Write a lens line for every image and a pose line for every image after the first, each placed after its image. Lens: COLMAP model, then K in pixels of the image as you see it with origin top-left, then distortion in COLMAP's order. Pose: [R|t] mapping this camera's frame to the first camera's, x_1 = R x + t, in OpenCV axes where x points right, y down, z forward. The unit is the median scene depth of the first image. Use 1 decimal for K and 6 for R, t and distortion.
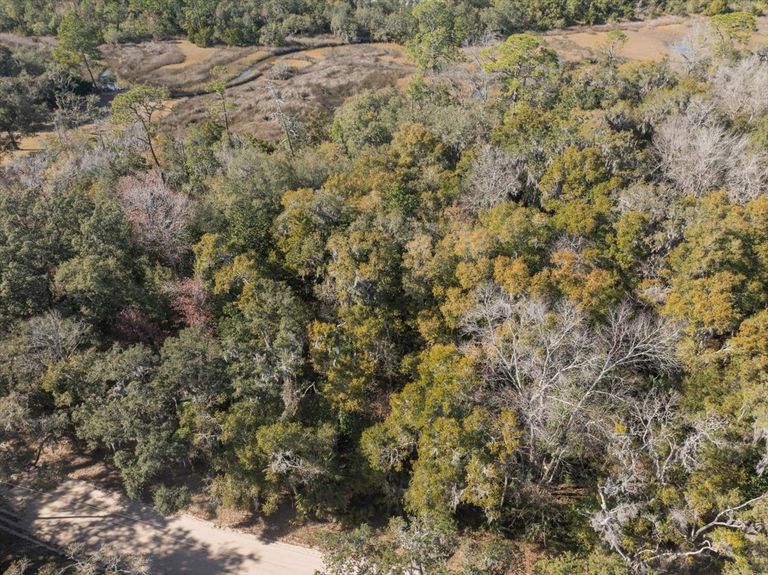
lens RADIAL K [[554.1, 0, 384.0], [0, 554.1, 287.5], [0, 0, 1]] dist [-0.047132, 0.005241]
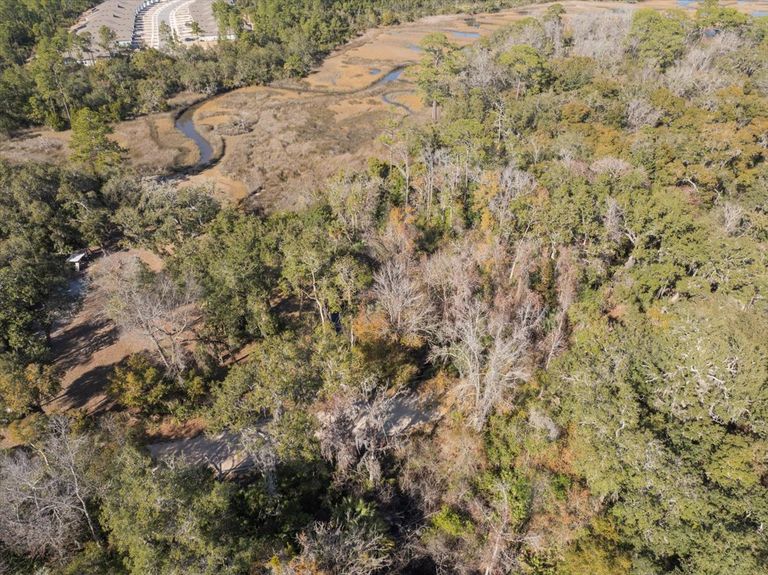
lens RADIAL K [[554.1, 0, 384.0], [0, 554.1, 287.5], [0, 0, 1]] dist [-0.047132, 0.005241]
pose [[0.670216, -0.418527, 0.612899, -0.677028], [0.442910, 0.888201, 0.122191, -0.114714], [-0.595518, 0.189565, 0.780656, 0.077668]]
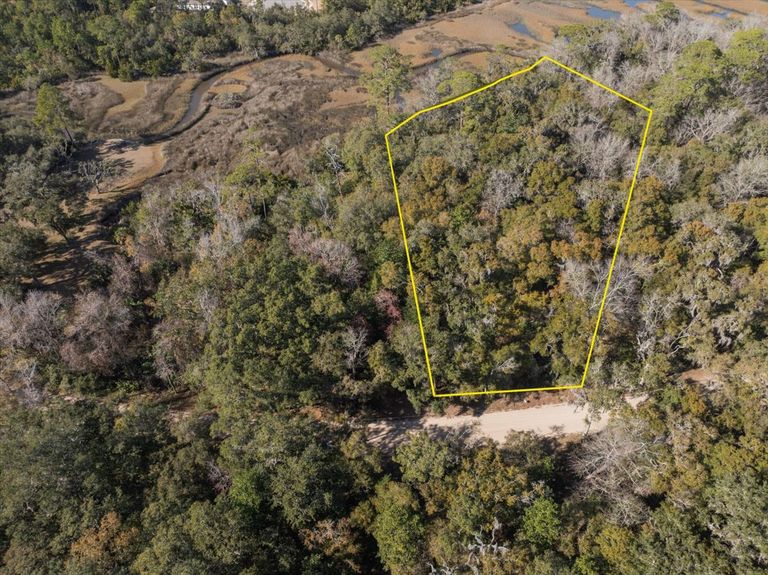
lens RADIAL K [[554.1, 0, 384.0], [0, 554.1, 287.5], [0, 0, 1]] dist [-0.047132, 0.005241]
pose [[0.937354, -0.235997, 0.256266, -0.240038], [0.212452, 0.970216, 0.116384, -0.069054], [-0.276100, -0.054649, 0.959574, -0.192070]]
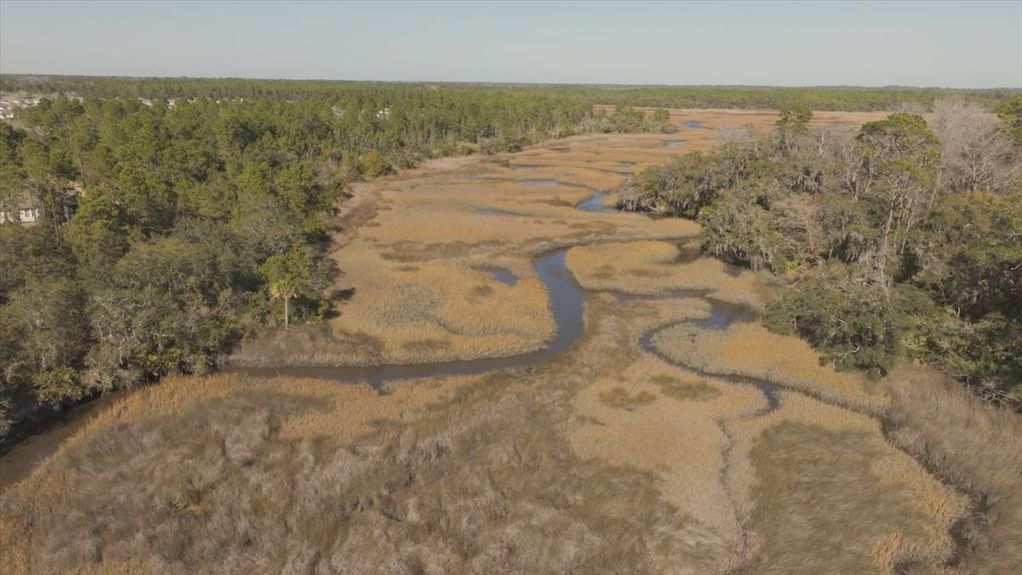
lens RADIAL K [[734.4, 0, 511.0], [0, 734.4, 287.5], [0, 0, 1]] dist [0.009565, 0.004107]
pose [[0.335222, -0.264591, 0.904222, -0.259901], [0.563018, 0.825789, 0.032913, -0.422793], [-0.755405, 0.498060, 0.425792, 0.731792]]
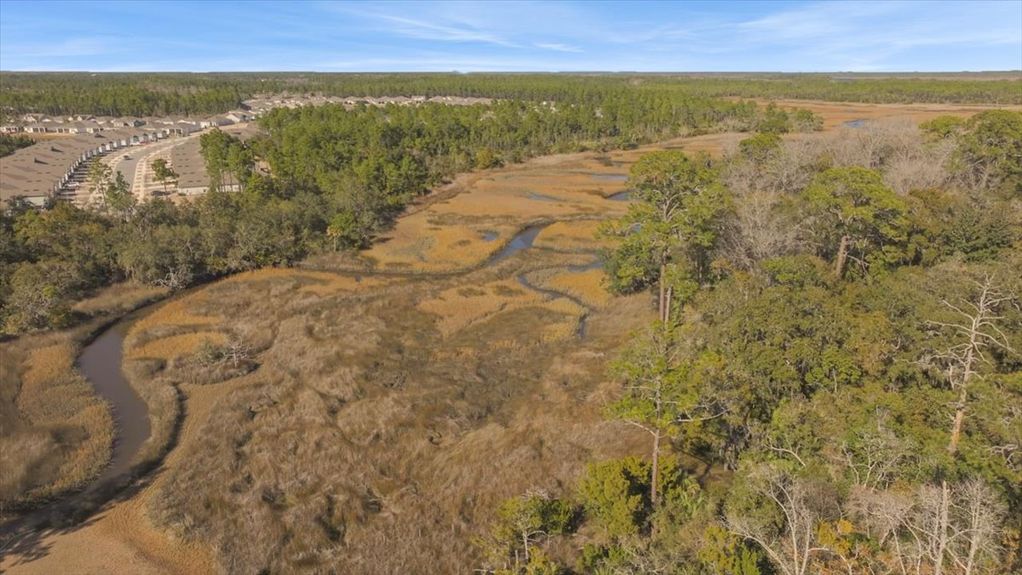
lens RADIAL K [[734.4, 0, 511.0], [0, 734.4, 287.5], [0, 0, 1]] dist [0.009565, 0.004107]
pose [[0.598310, -0.241781, 0.763916, -0.435662], [0.490752, 0.864221, -0.110836, -0.233152], [-0.633394, 0.441208, 0.635727, 0.391595]]
